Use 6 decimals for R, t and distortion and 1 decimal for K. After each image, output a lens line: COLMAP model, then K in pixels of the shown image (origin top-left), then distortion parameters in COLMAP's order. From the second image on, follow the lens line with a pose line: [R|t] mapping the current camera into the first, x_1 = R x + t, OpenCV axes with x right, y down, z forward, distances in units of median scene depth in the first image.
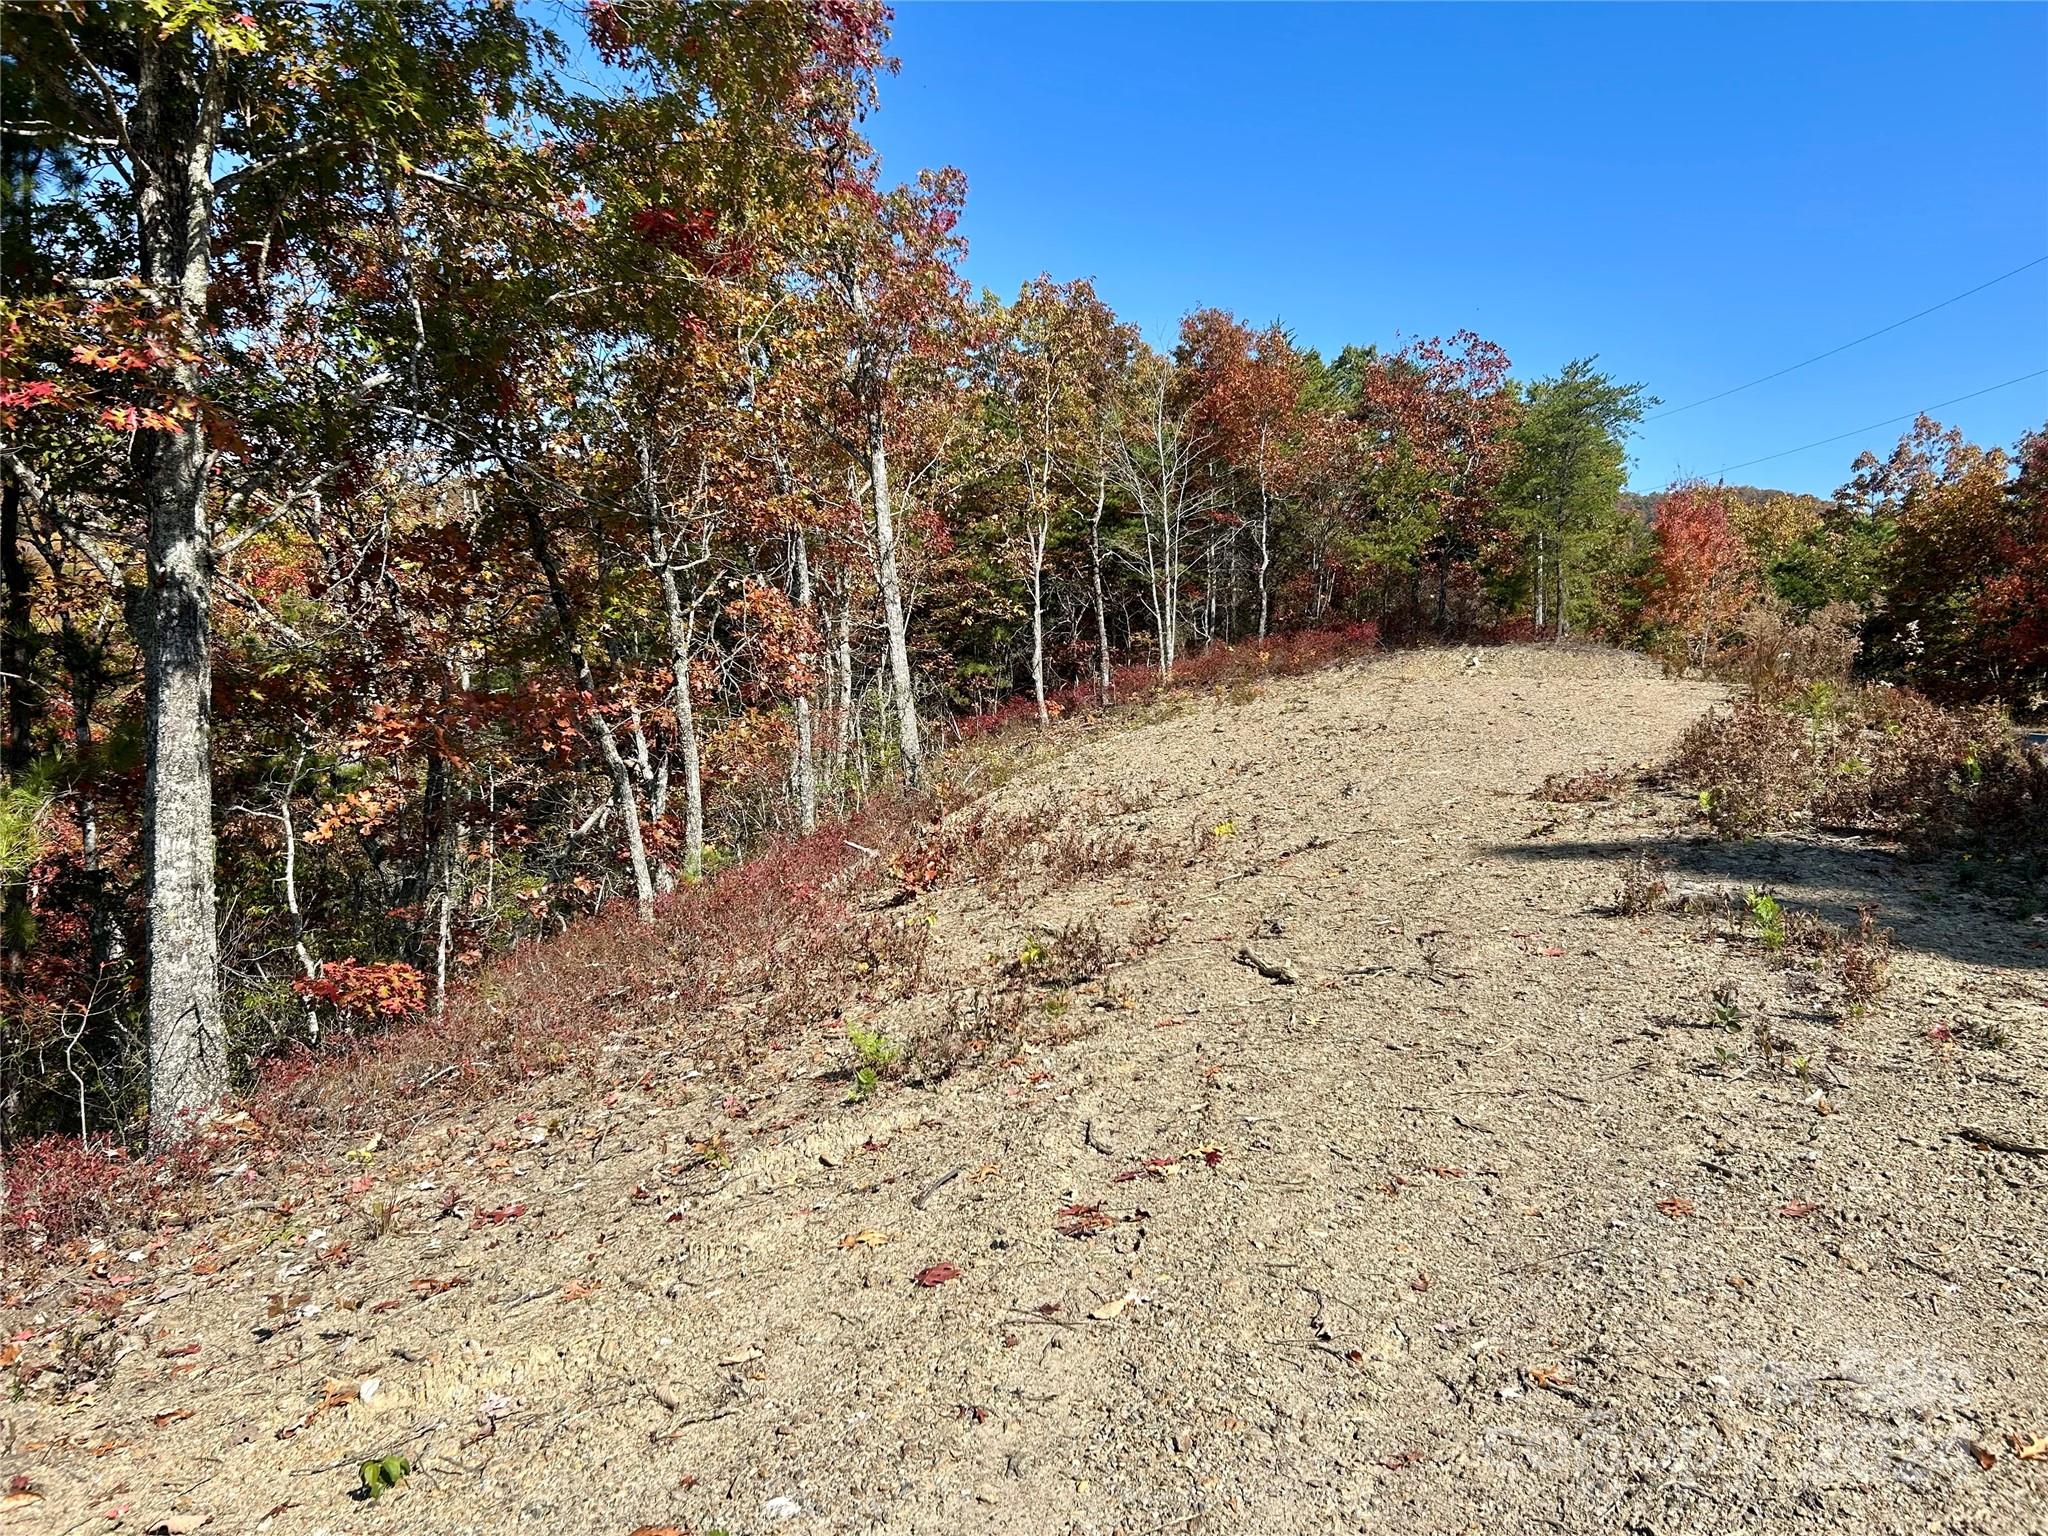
lens RADIAL K [[1537.4, 0, 1011.7], [0, 1537.4, 764.2], [0, 0, 1]] dist [0.057901, -0.061137]
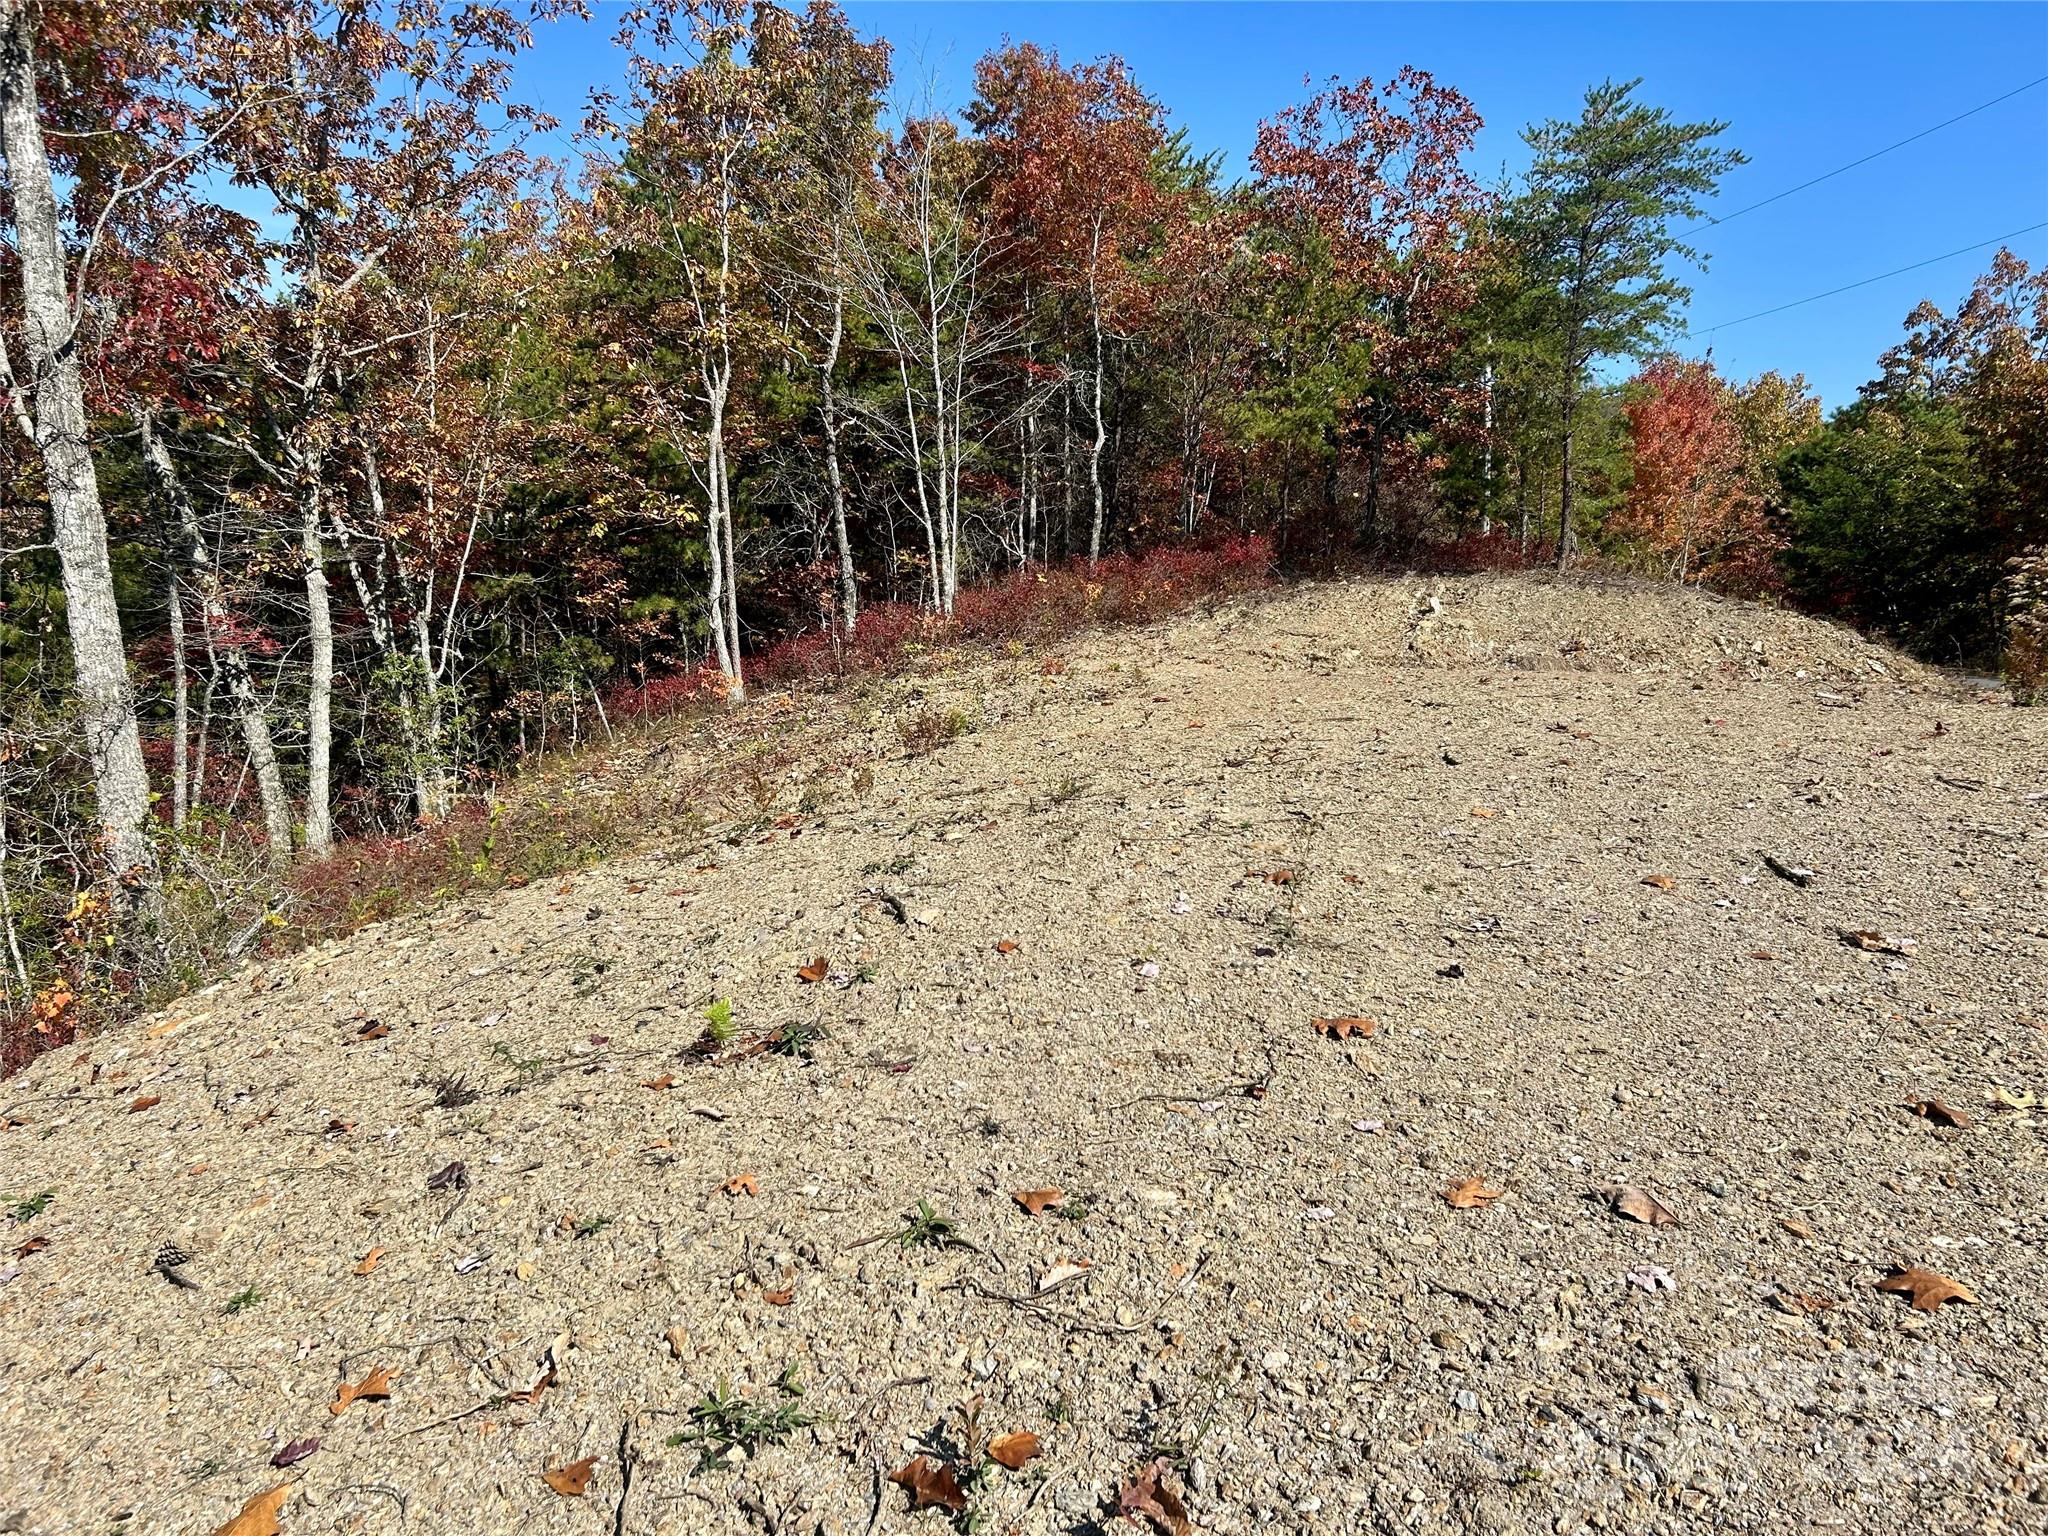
lens RADIAL K [[1537.4, 0, 1037.1], [0, 1537.4, 771.6], [0, 0, 1]] dist [0.057901, -0.061137]
pose [[0.997079, -0.009704, 0.075759, 0.089915], [0.004812, 0.997907, 0.064491, -0.035753], [-0.076226, -0.063938, 0.995038, 0.363821]]
